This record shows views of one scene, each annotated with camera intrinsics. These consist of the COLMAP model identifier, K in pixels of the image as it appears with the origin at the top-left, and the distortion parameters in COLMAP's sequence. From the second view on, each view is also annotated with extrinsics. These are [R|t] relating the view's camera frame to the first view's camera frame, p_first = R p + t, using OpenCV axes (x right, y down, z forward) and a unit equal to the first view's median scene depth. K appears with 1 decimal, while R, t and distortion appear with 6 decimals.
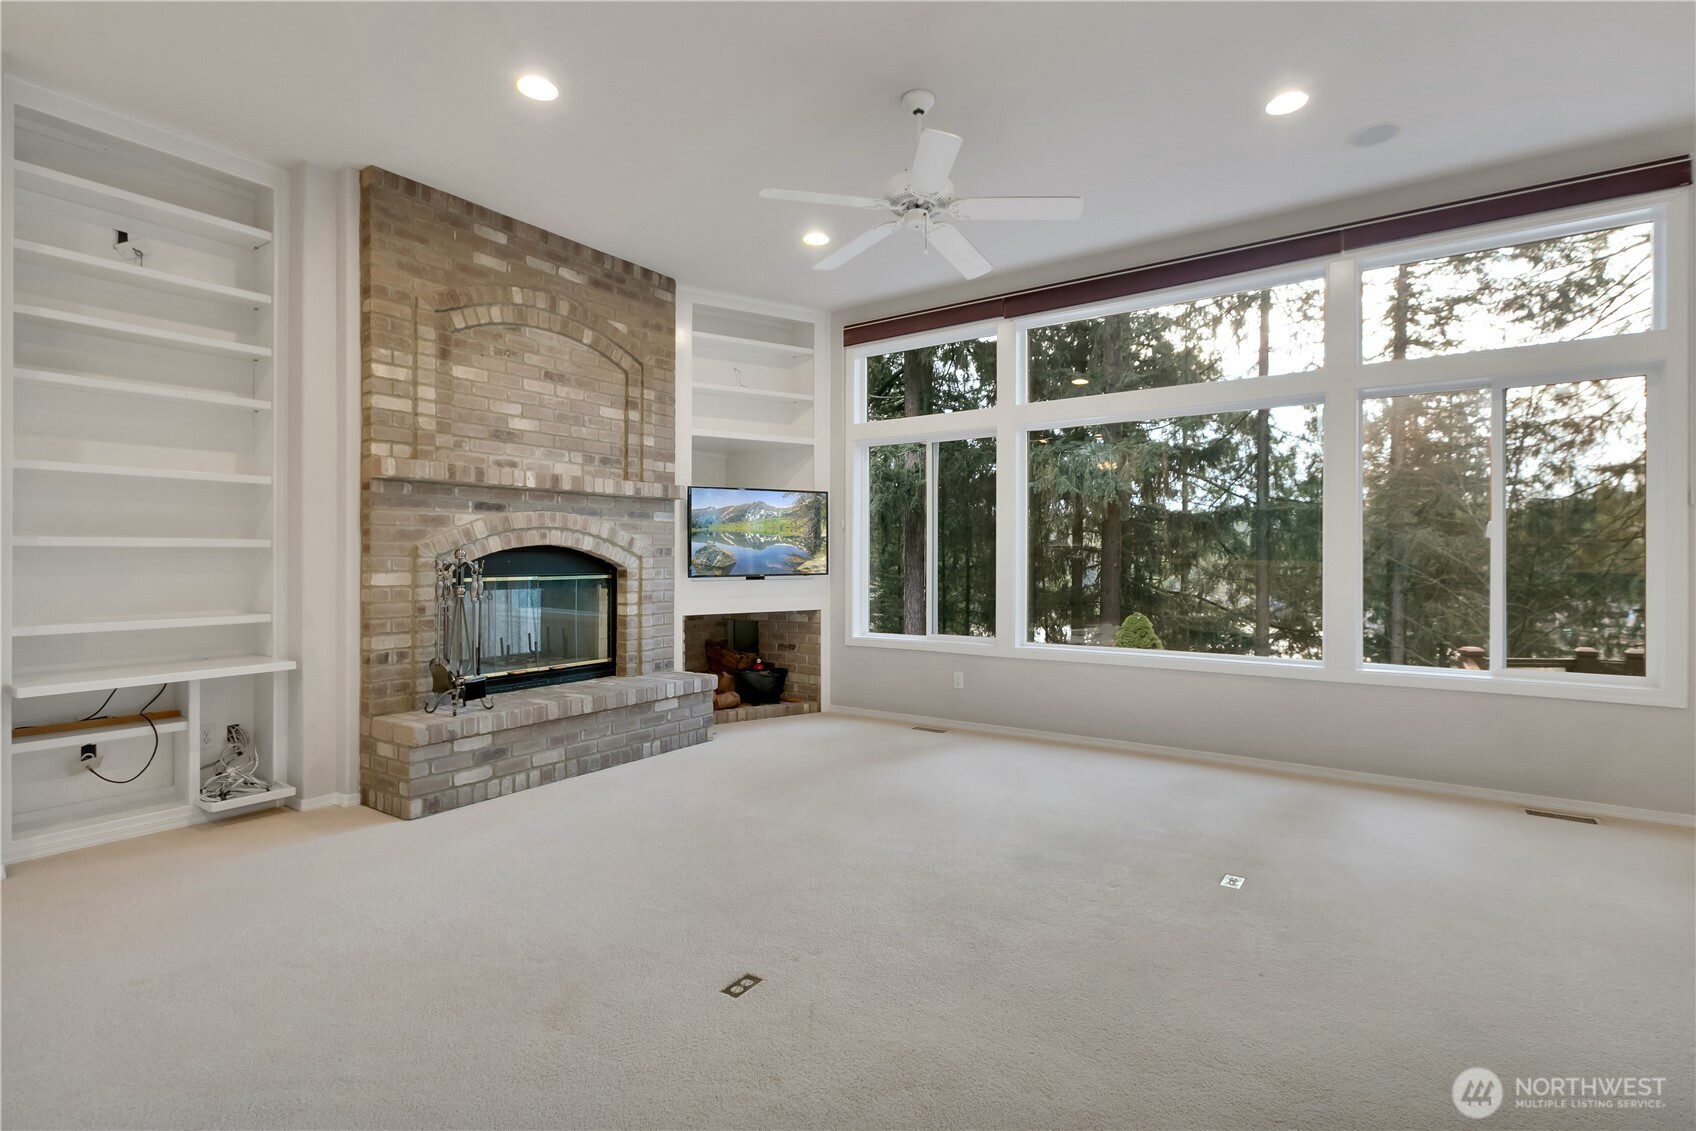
lens RADIAL K [[805.0, 0, 848.0], [0, 805.0, 565.5], [0, 0, 1]] dist [0.000855, -0.000220]
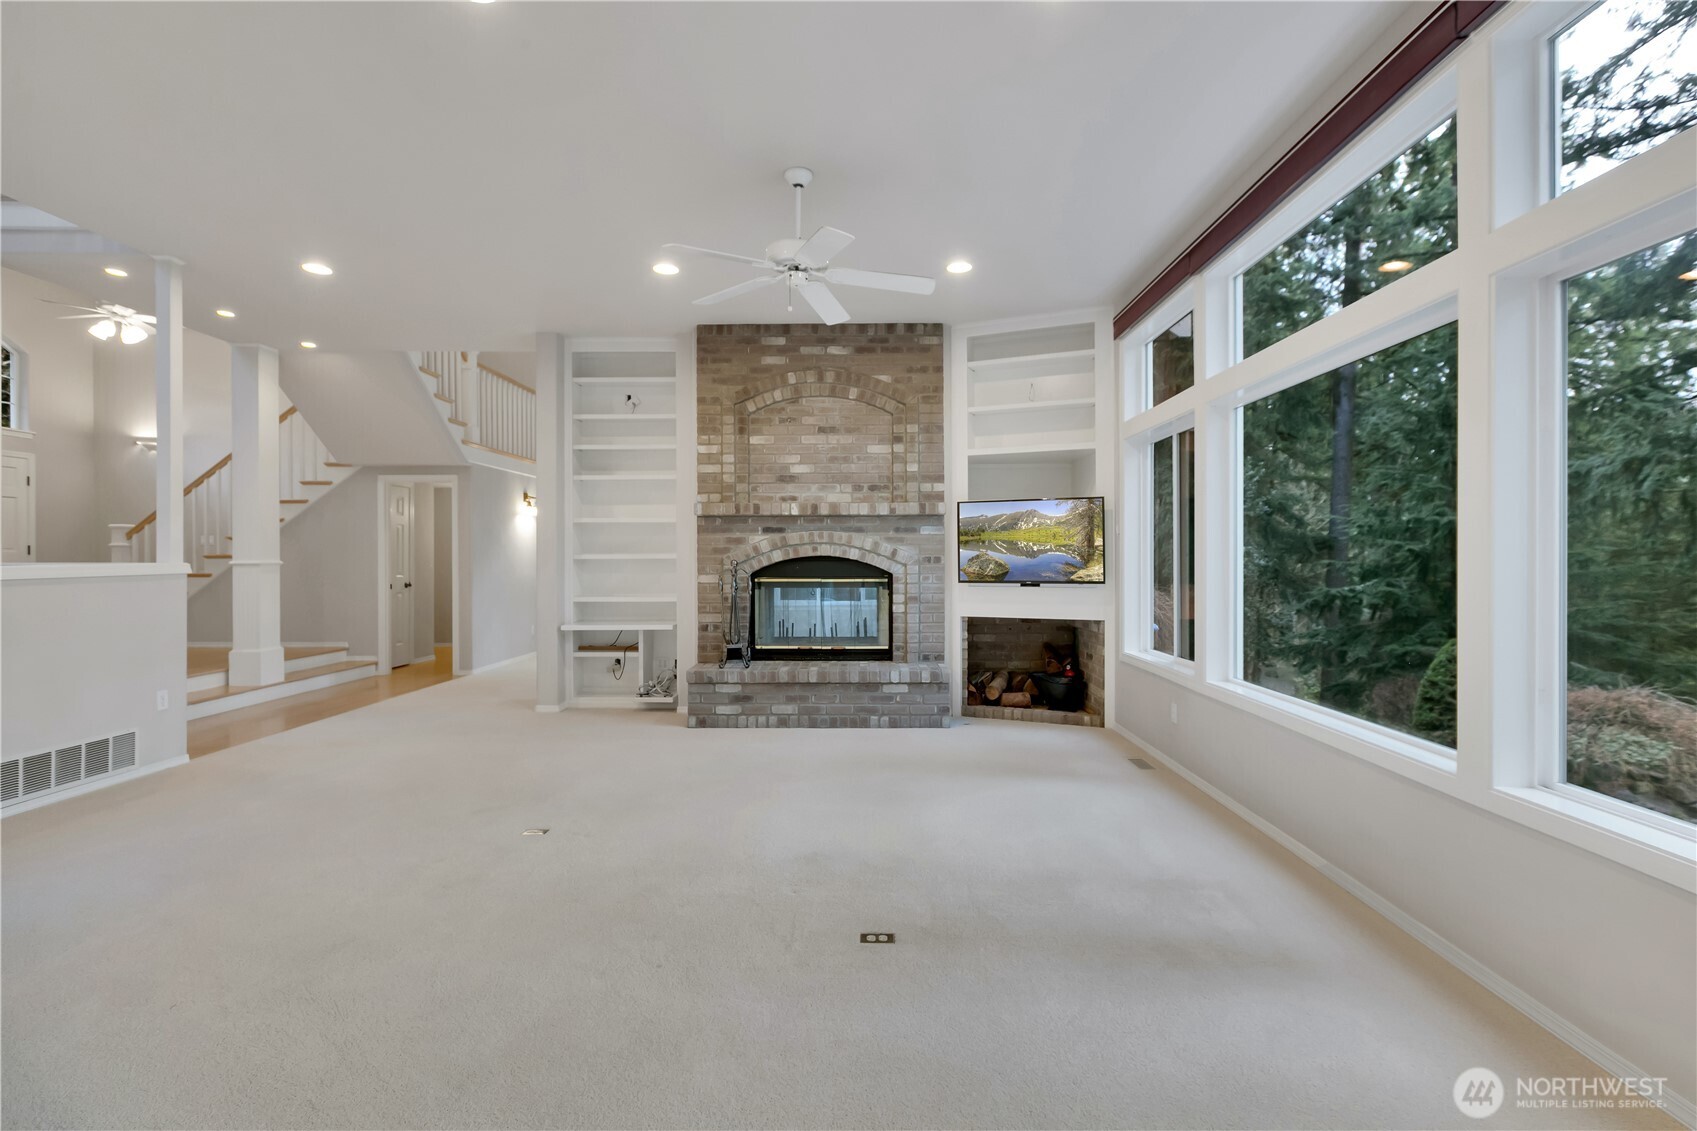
lens RADIAL K [[788.4, 0, 848.5], [0, 788.4, 565.5], [0, 0, 1]] dist [-0.031861, -0.000011]
pose [[0.555696, 0.013557, -0.831275, 0.736020], [-0.007042, 0.999908, 0.011600, -0.024306], [0.831356, -0.000592, 0.555741, 0.300683]]
